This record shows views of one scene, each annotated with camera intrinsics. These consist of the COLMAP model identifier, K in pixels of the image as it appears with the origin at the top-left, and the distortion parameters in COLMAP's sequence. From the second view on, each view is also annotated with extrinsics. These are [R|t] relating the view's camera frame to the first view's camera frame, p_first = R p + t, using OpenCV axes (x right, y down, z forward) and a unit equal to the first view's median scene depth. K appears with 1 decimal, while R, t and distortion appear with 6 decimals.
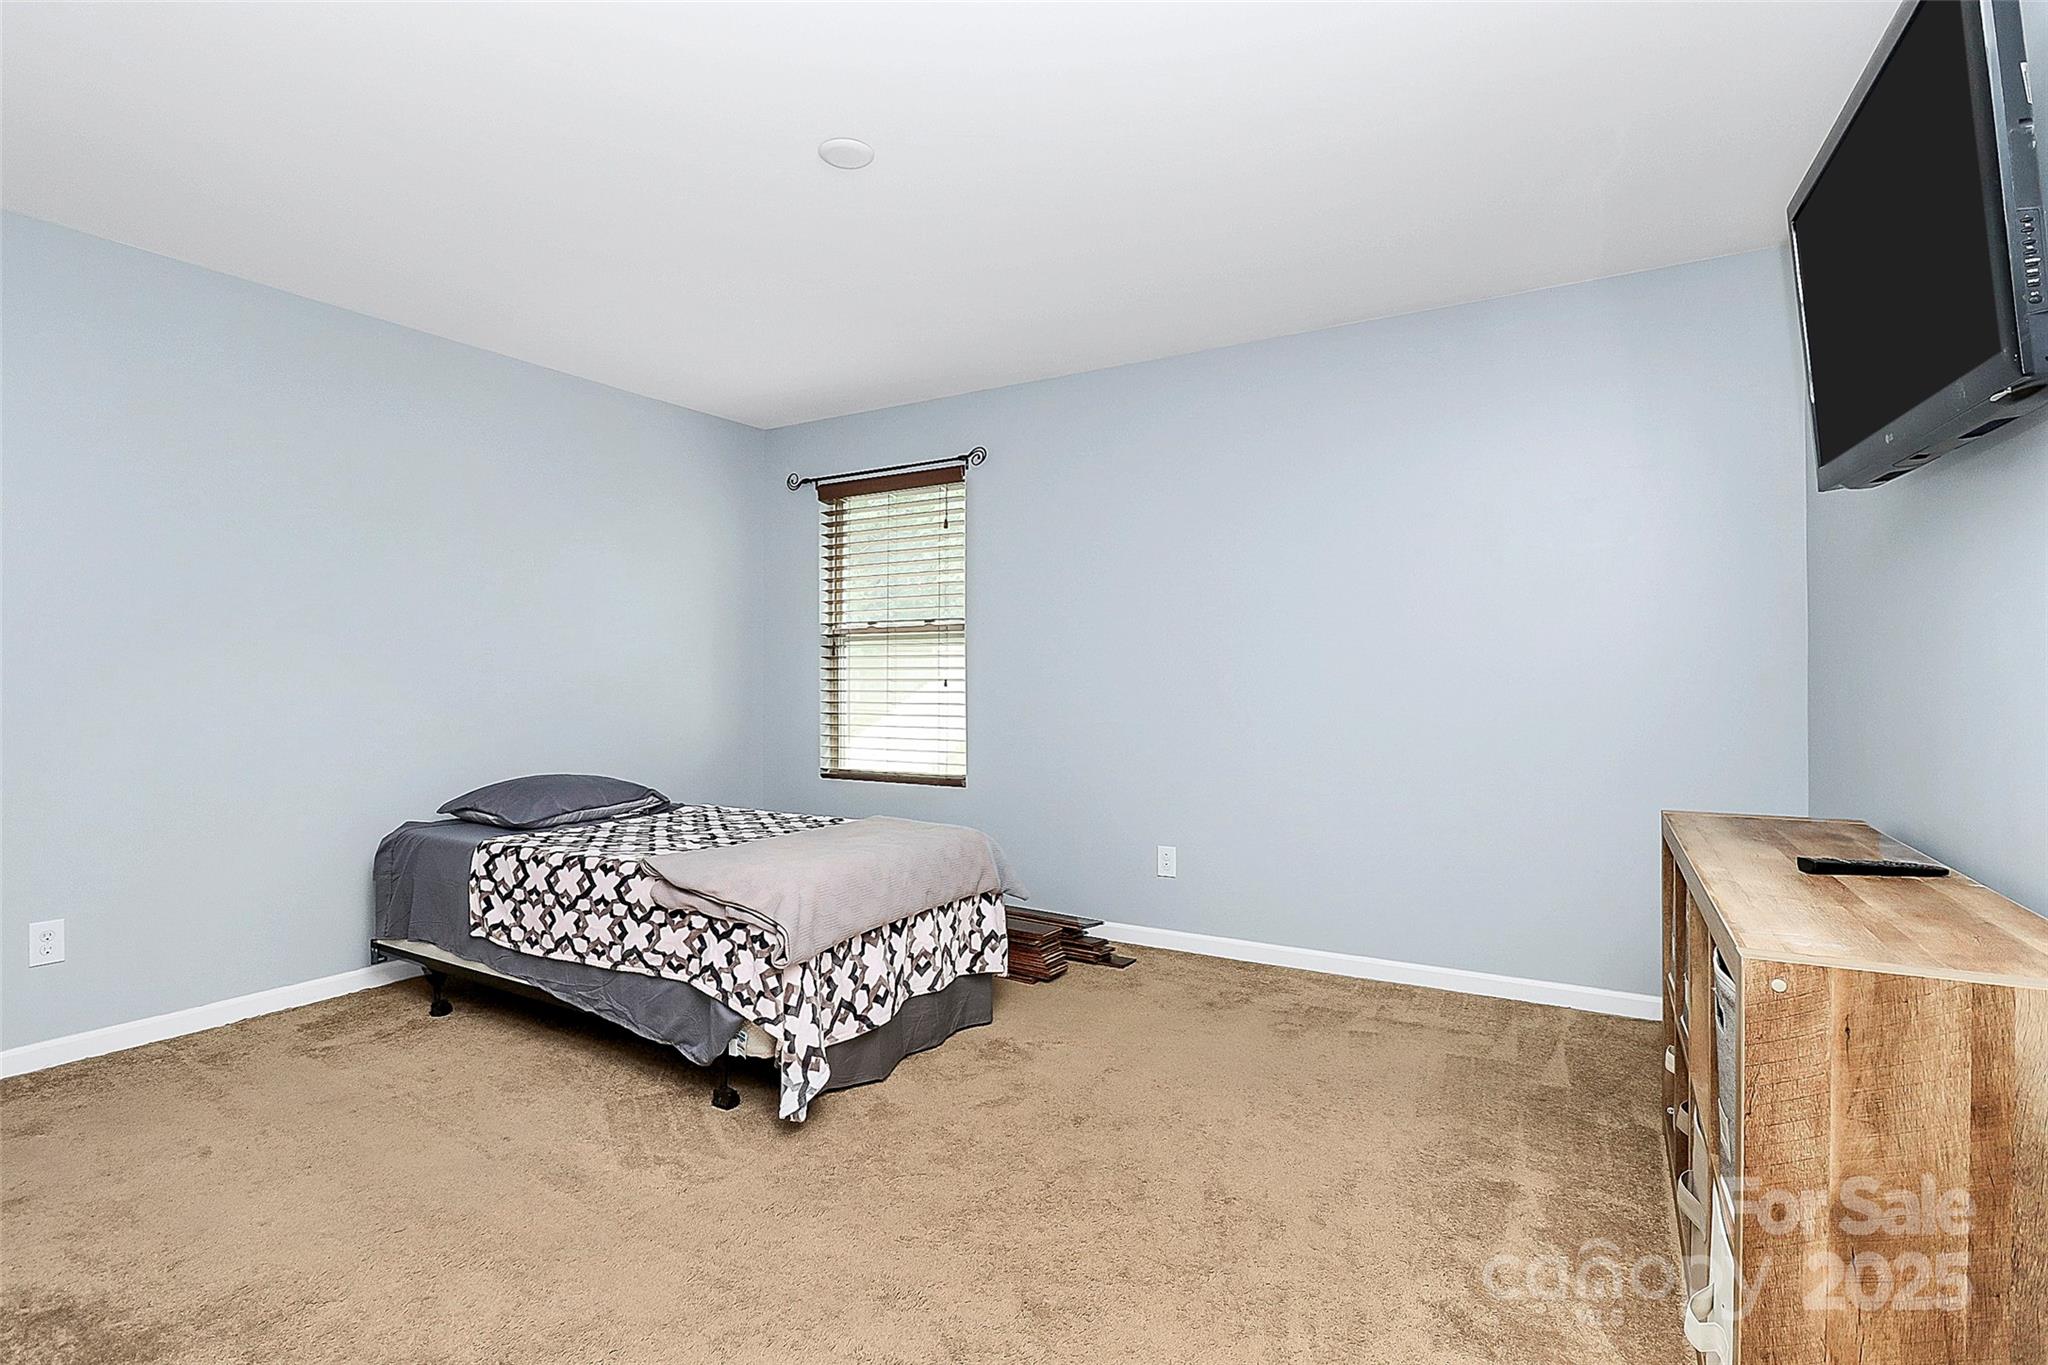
lens RADIAL K [[968.4, 0, 1033.1], [0, 968.4, 679.5], [0, 0, 1]] dist [-0.012688, -0.003652]
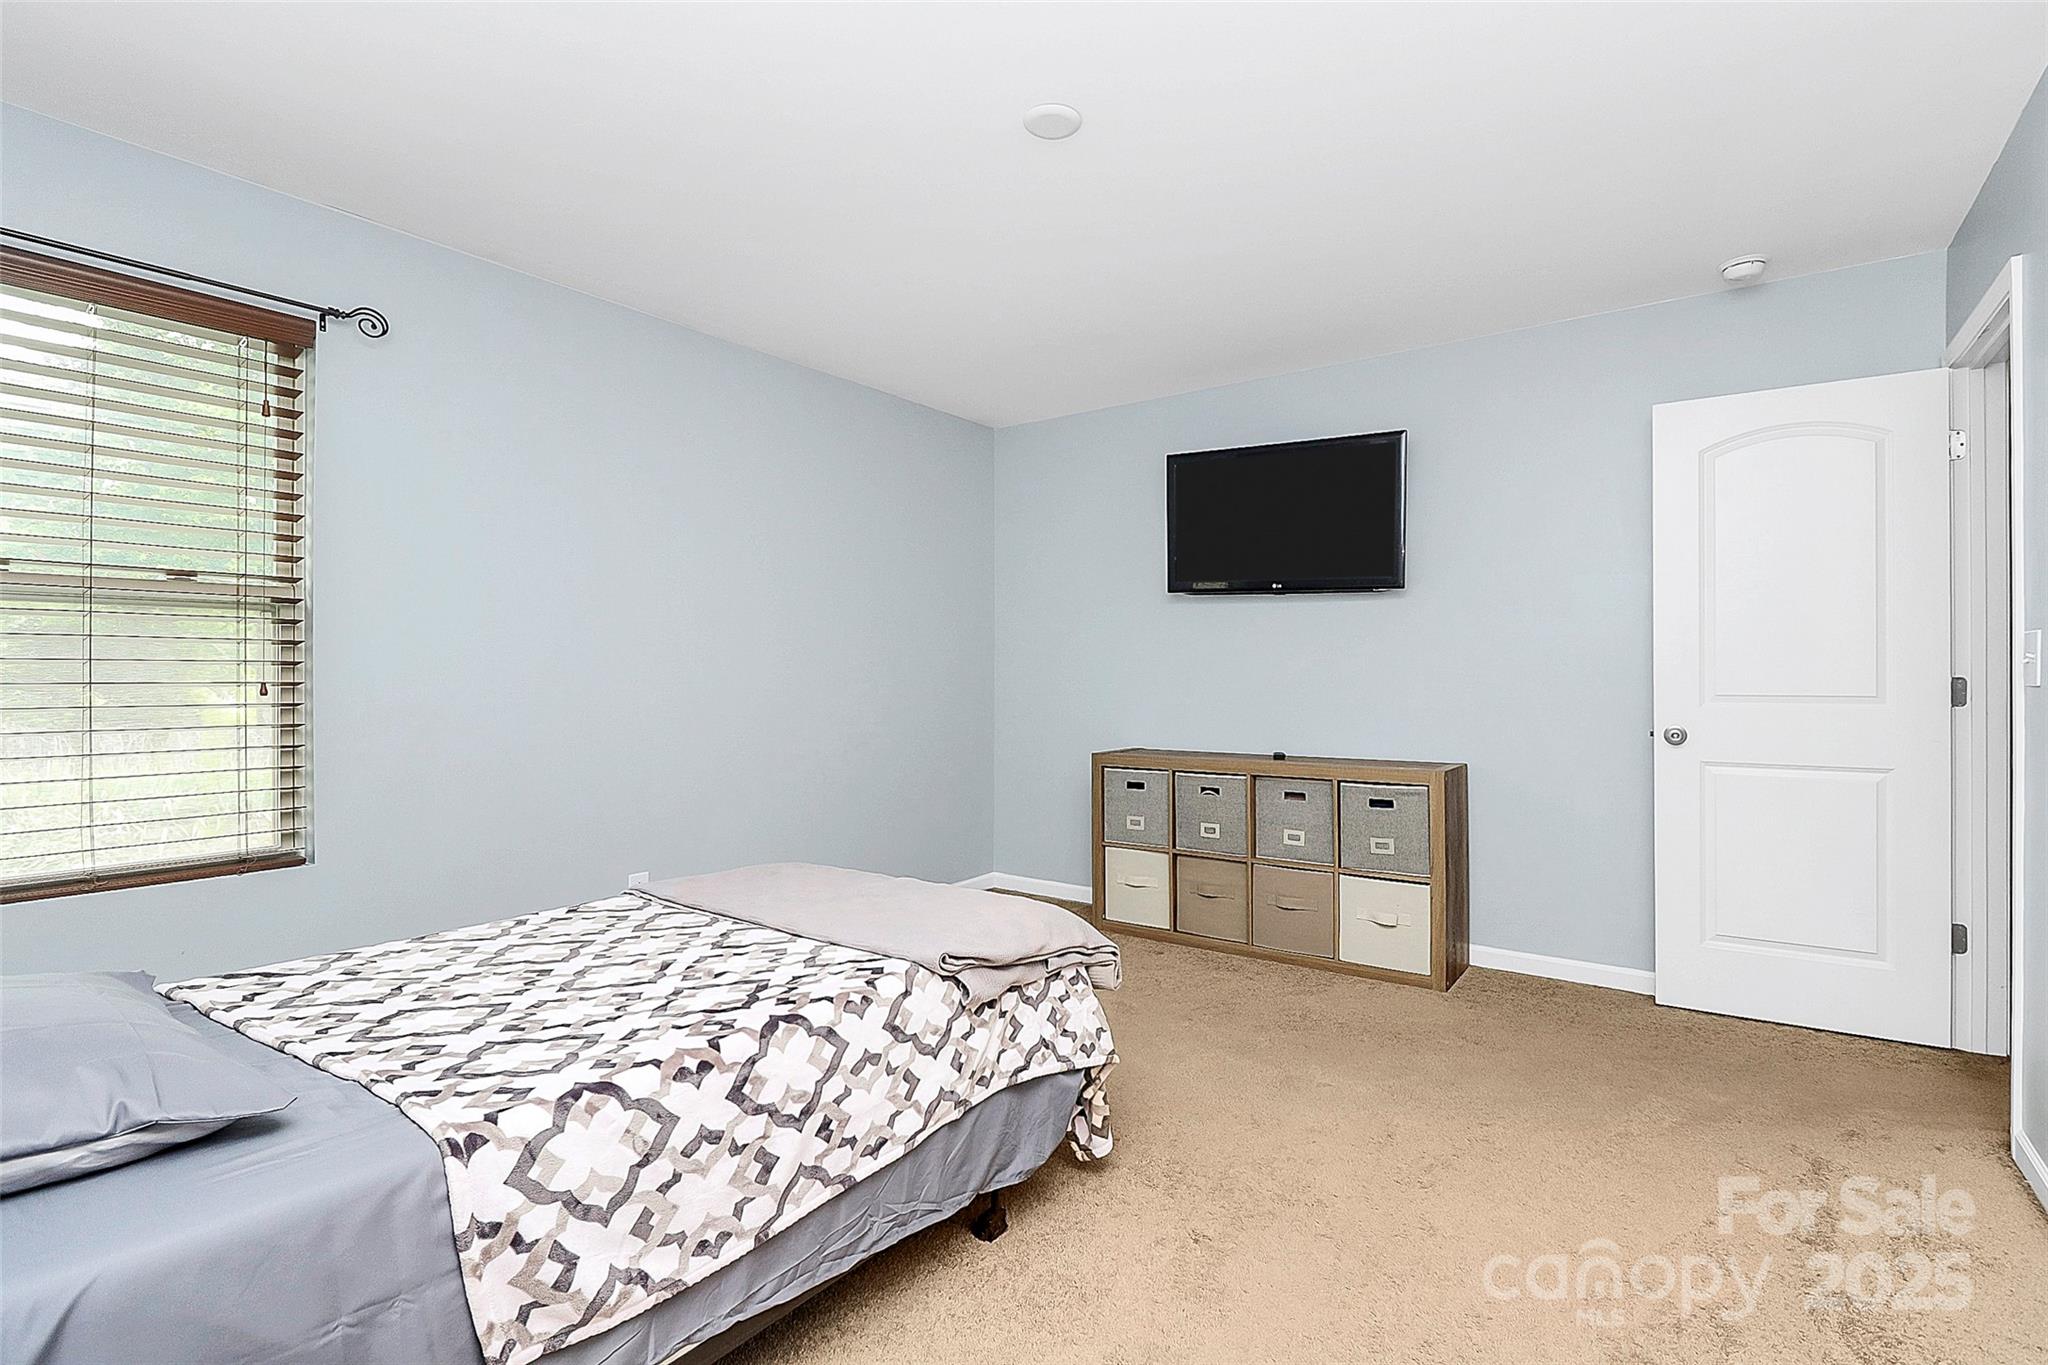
lens RADIAL K [[968.4, 0, 1028.6], [0, 968.4, 680.0], [0, 0, 1]] dist [-0.012688, -0.003652]
pose [[0.102126, -0.006015, 0.994753, -0.616740], [0.000583, 0.999982, 0.005986, -0.004793], [-0.994771, -0.000031, 0.102128, 0.505242]]
